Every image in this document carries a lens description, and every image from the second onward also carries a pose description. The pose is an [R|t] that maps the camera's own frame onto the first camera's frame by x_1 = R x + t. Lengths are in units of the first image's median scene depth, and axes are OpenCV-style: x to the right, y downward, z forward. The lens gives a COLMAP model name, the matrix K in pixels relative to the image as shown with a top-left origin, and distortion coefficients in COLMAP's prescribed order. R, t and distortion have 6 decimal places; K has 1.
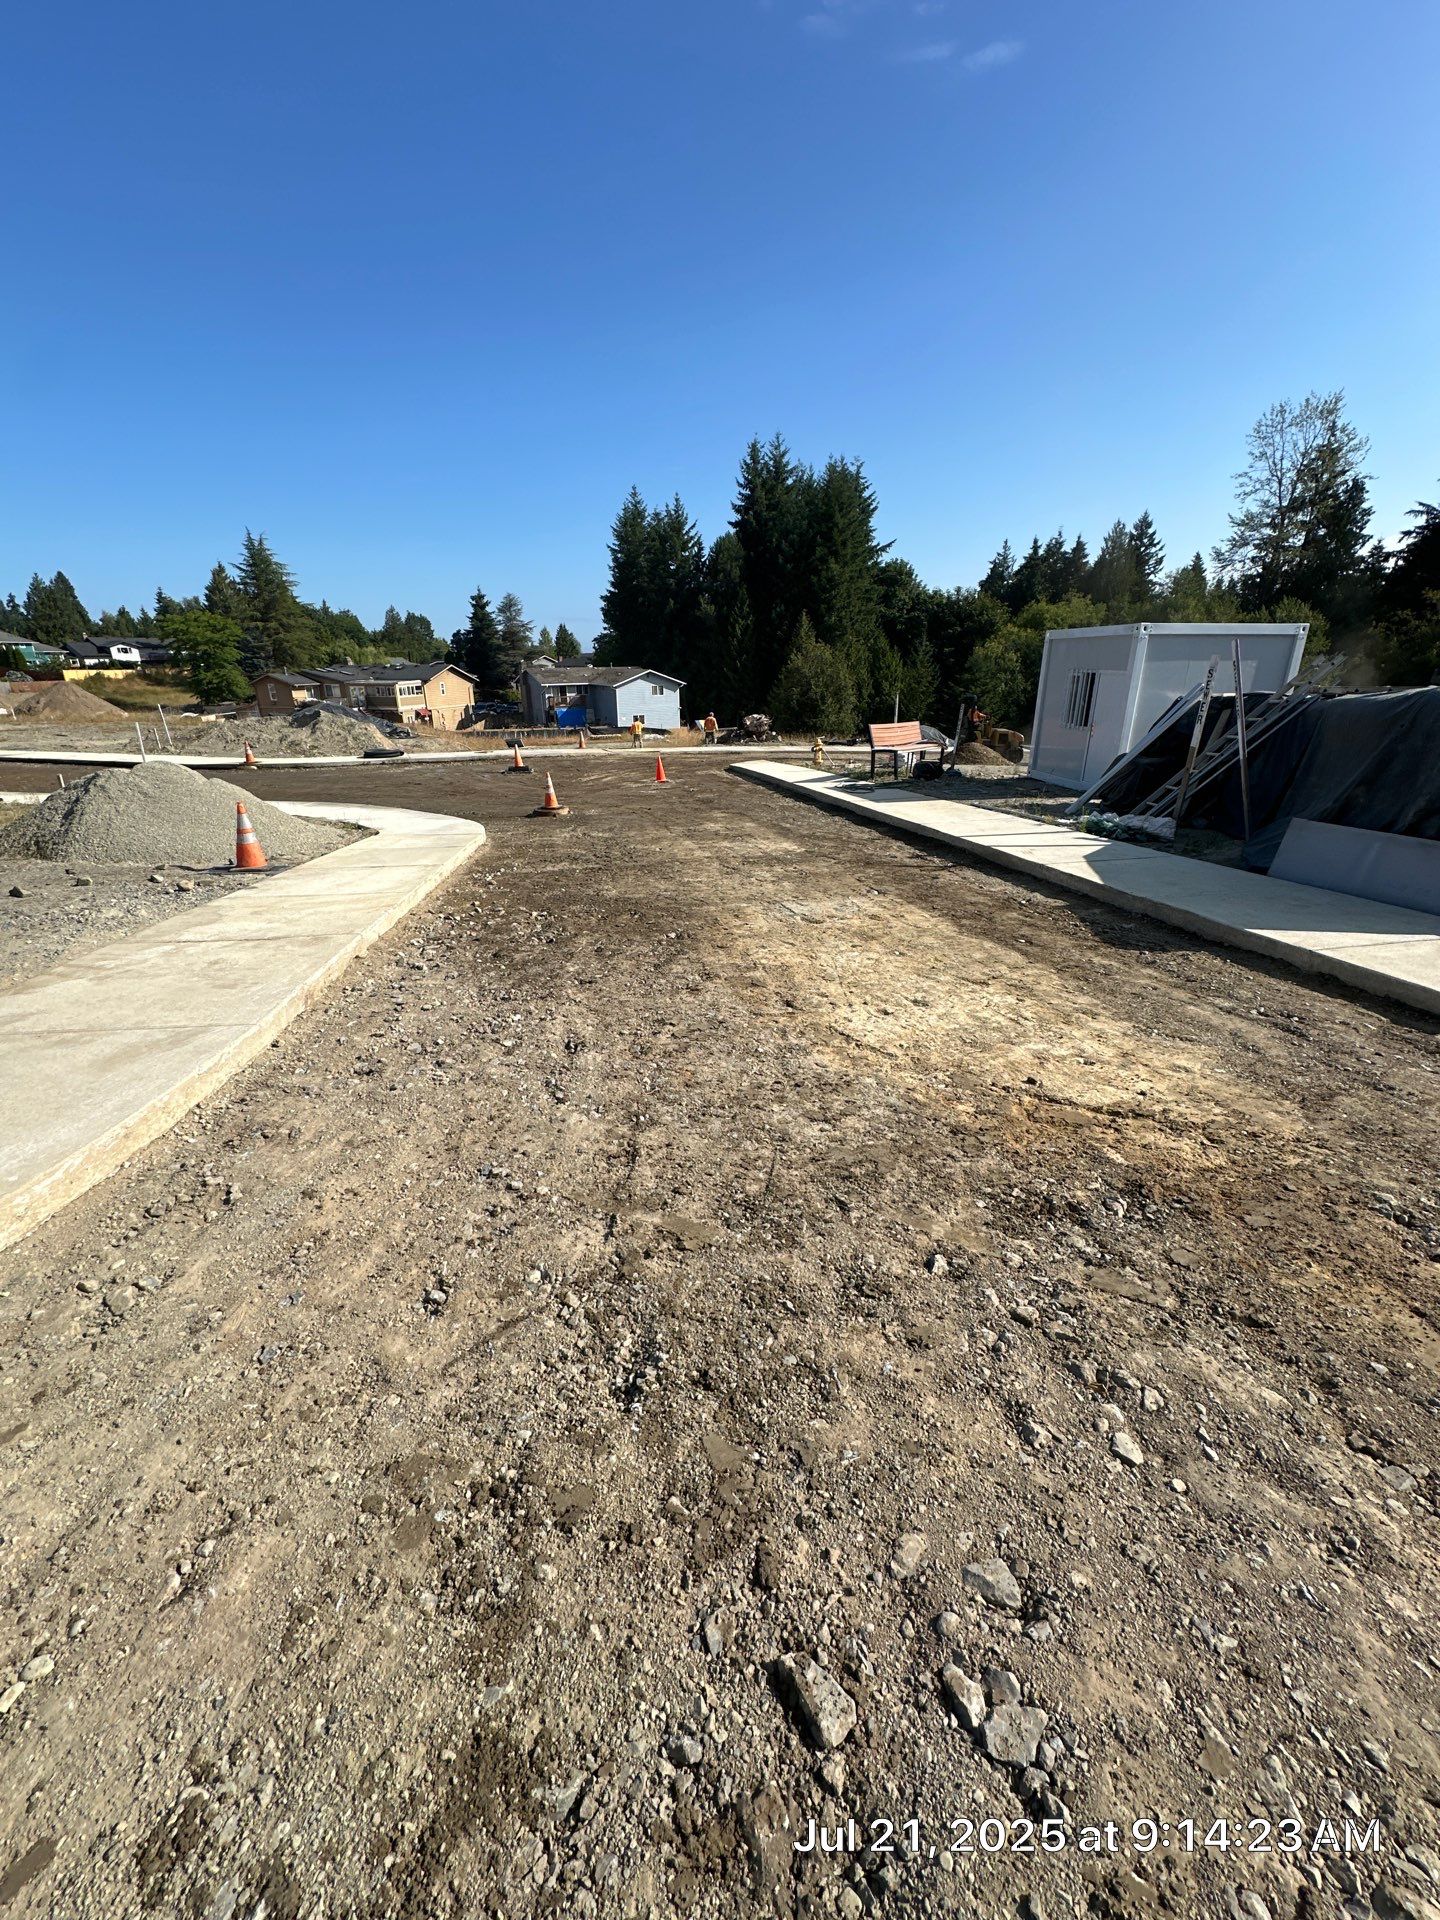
lens RADIAL K [[765.5, 0, 720.4], [0, 765.5, 965.0], [0, 0, 1]] dist [-0.000859, -0.000363]
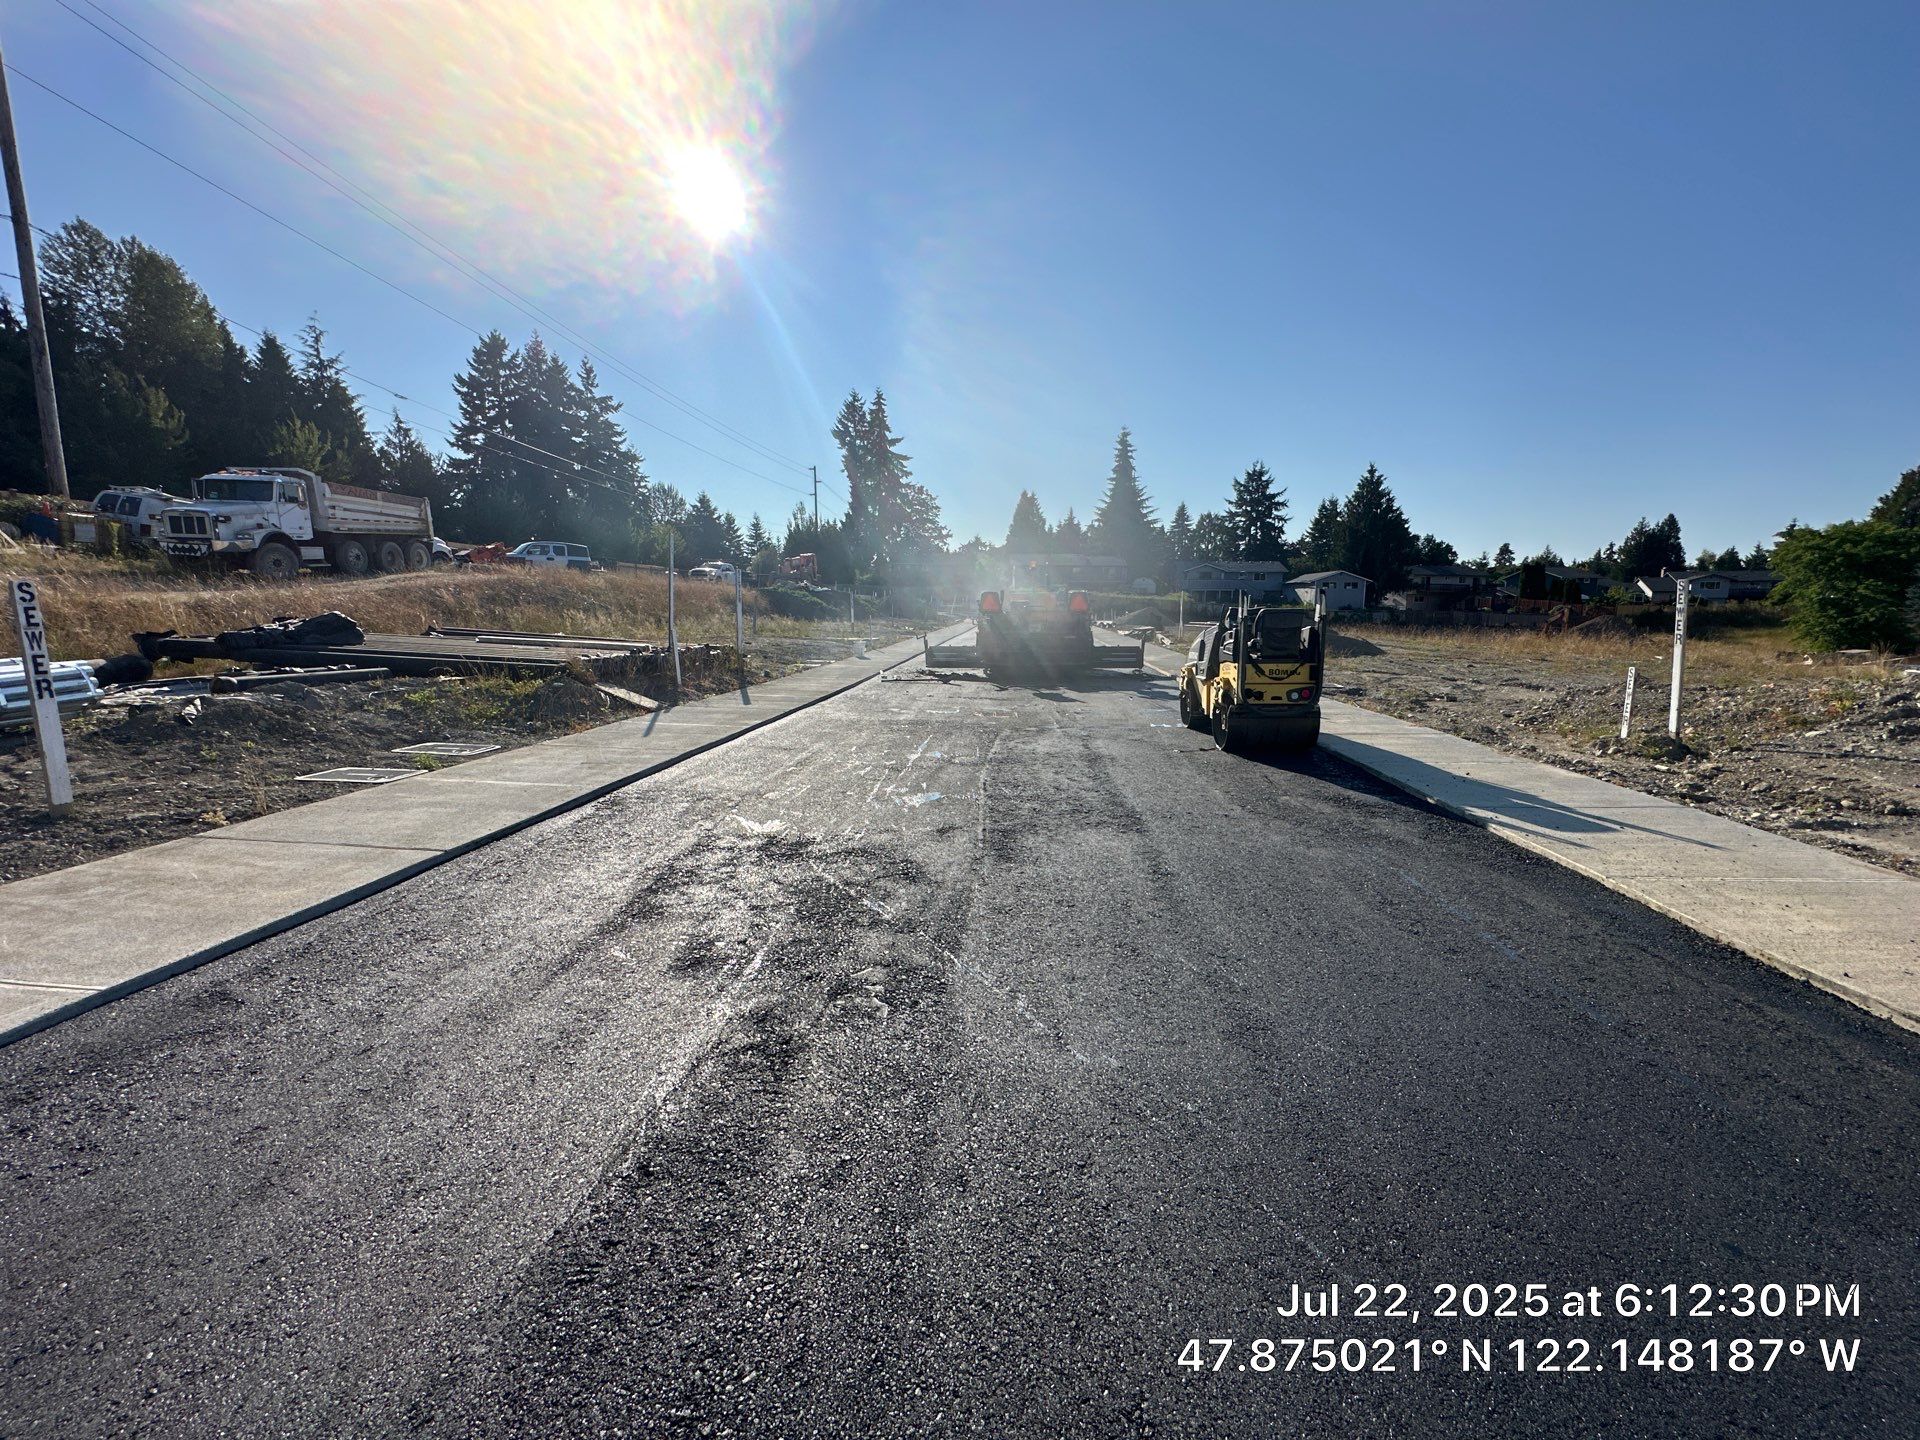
lens RADIAL K [[765.5, 0, 962.0], [0, 765.5, 721.3], [0, 0, 1]] dist [-0.000859, -0.000363]
pose [[0.173260, 0.150915, -0.973245, -0.161847], [-0.371817, 0.925086, 0.077256, -0.070880], [0.911994, 0.348484, 0.216393, 0.232956]]
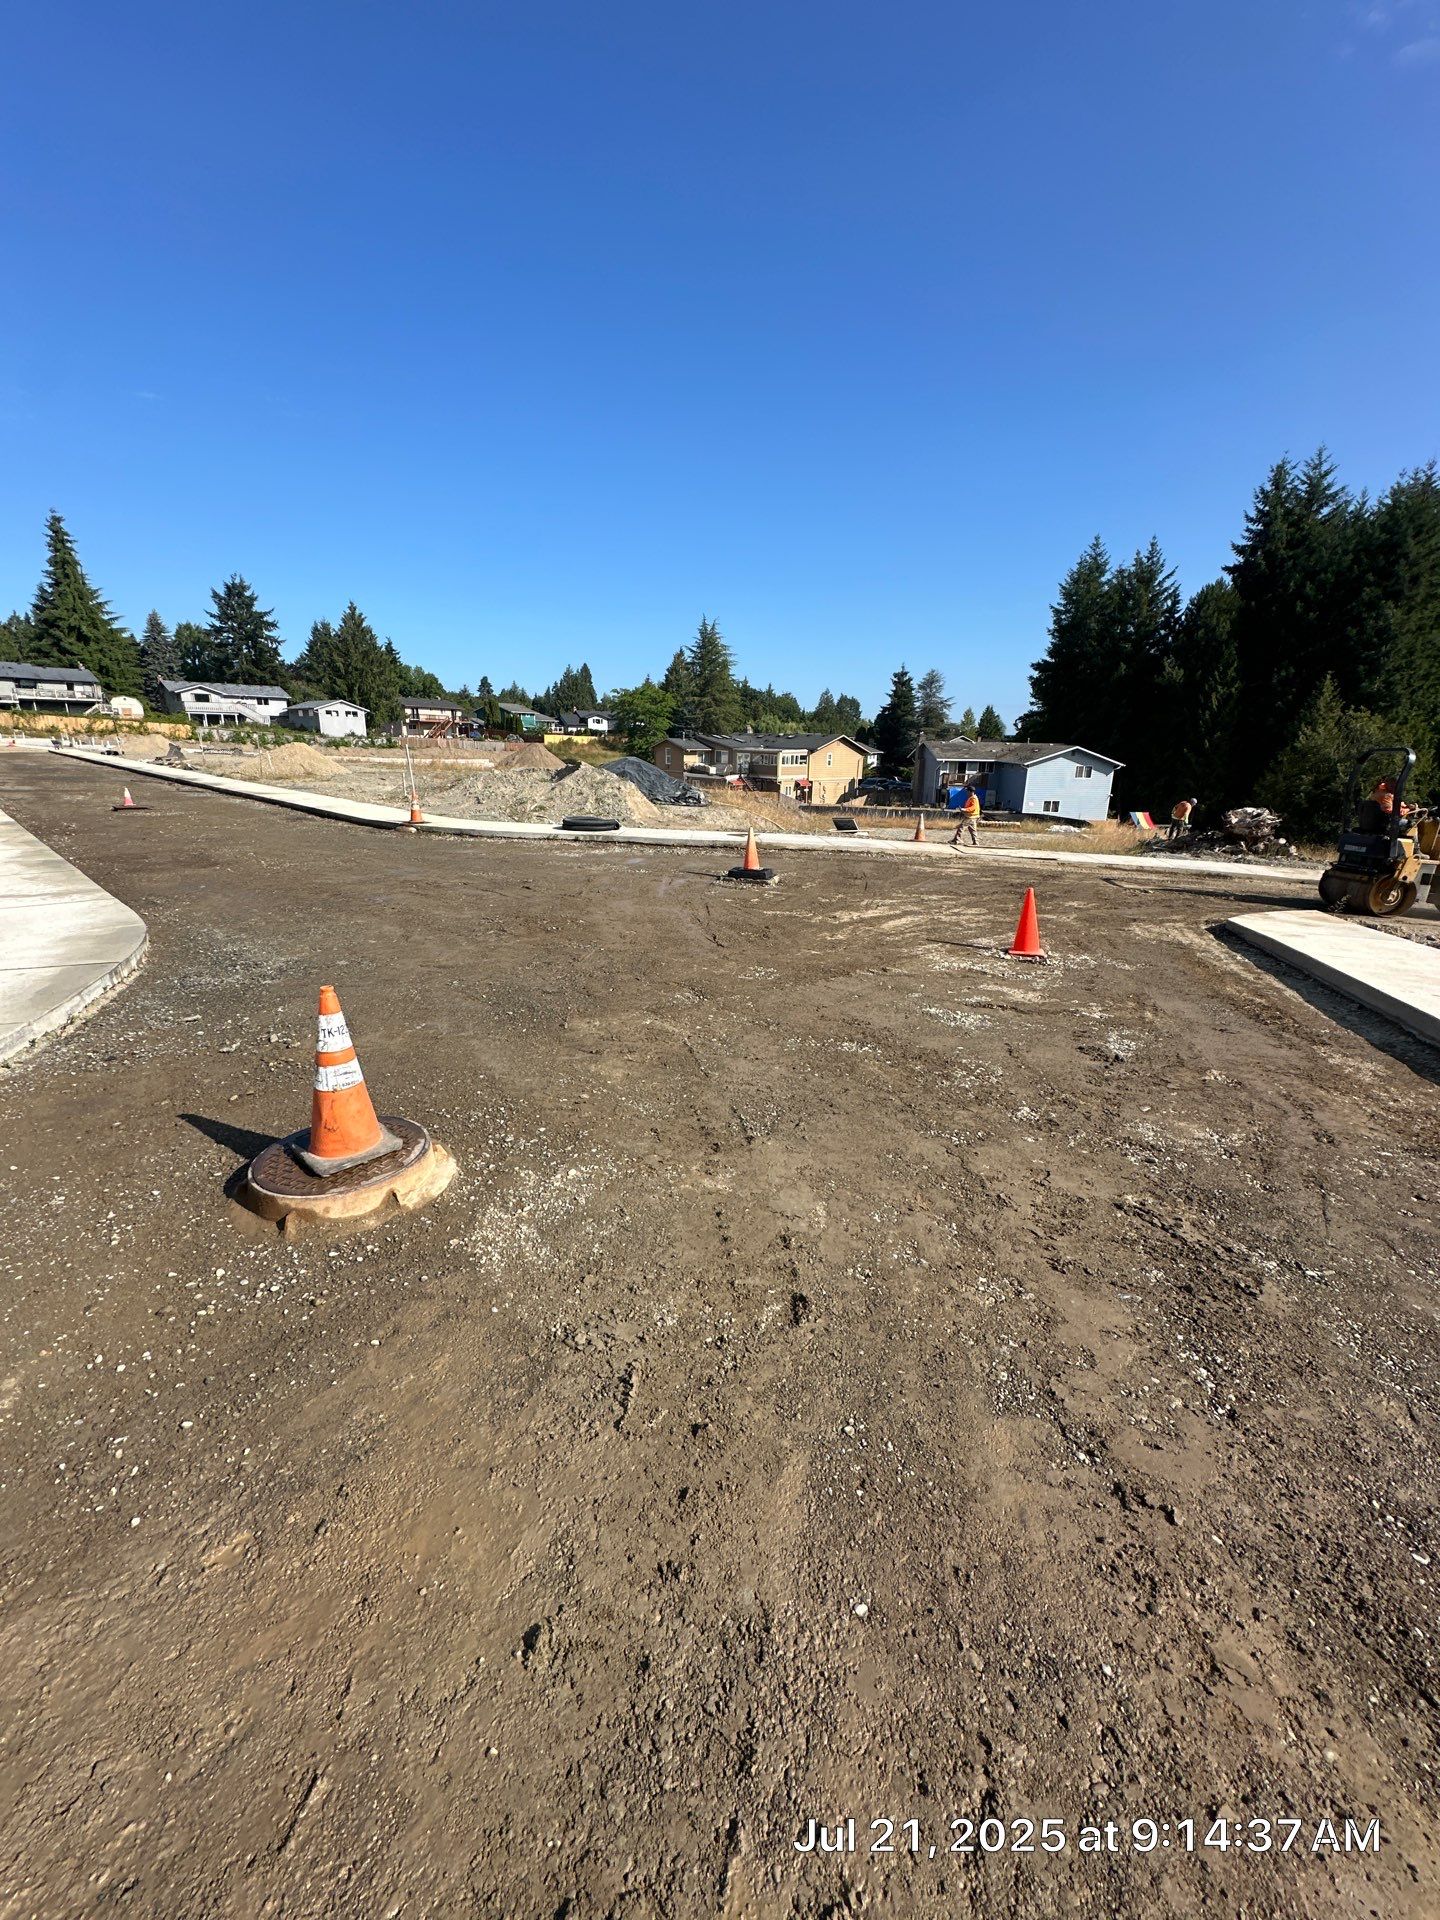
lens RADIAL K [[765.5, 0, 721.1], [0, 765.5, 960.0], [0, 0, 1]] dist [-0.000859, -0.000363]
pose [[0.870379, 0.158893, -0.466040, -0.007596], [-0.206314, 0.977094, -0.052179, -0.044569], [0.447074, 0.141566, 0.883224, 0.143697]]
